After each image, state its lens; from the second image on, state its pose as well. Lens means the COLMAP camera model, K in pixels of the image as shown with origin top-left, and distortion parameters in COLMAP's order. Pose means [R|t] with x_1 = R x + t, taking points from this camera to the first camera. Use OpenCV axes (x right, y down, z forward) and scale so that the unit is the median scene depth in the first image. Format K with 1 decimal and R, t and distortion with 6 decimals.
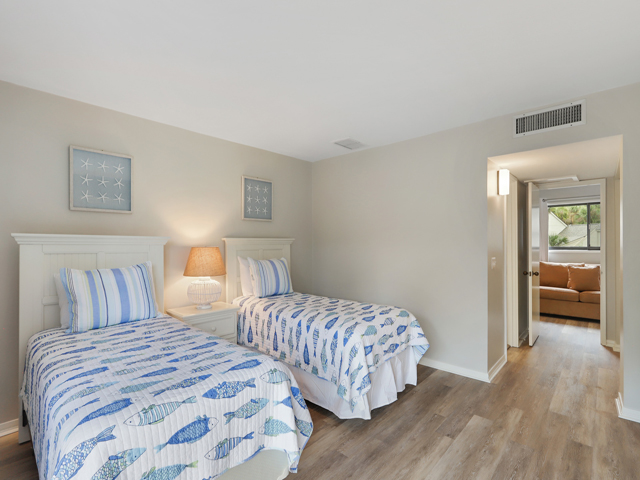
lens RADIAL K [[309.3, 0, 320.2], [0, 309.3, 244.4], [0, 0, 1]] dist [-0.001393, -0.000183]
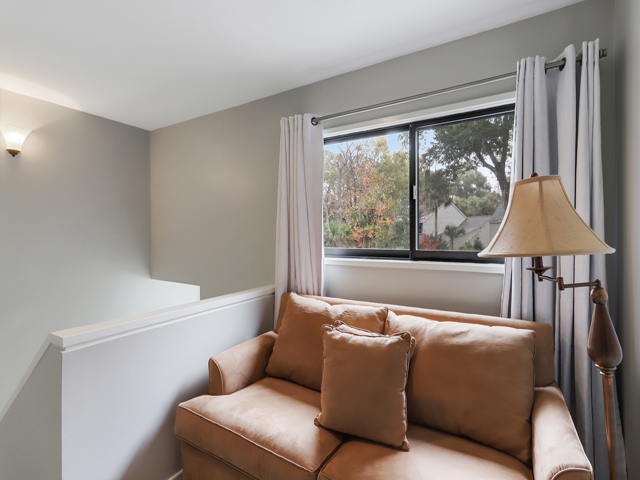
lens RADIAL K [[309.3, 0, 320.2], [0, 309.3, 244.4], [0, 0, 1]] dist [-0.001393, -0.000183]
pose [[0.975753, -0.010821, 0.218608, 0.113600], [0.004822, 0.999598, 0.027957, -0.001401], [-0.218822, -0.026225, 0.975412, 0.112325]]
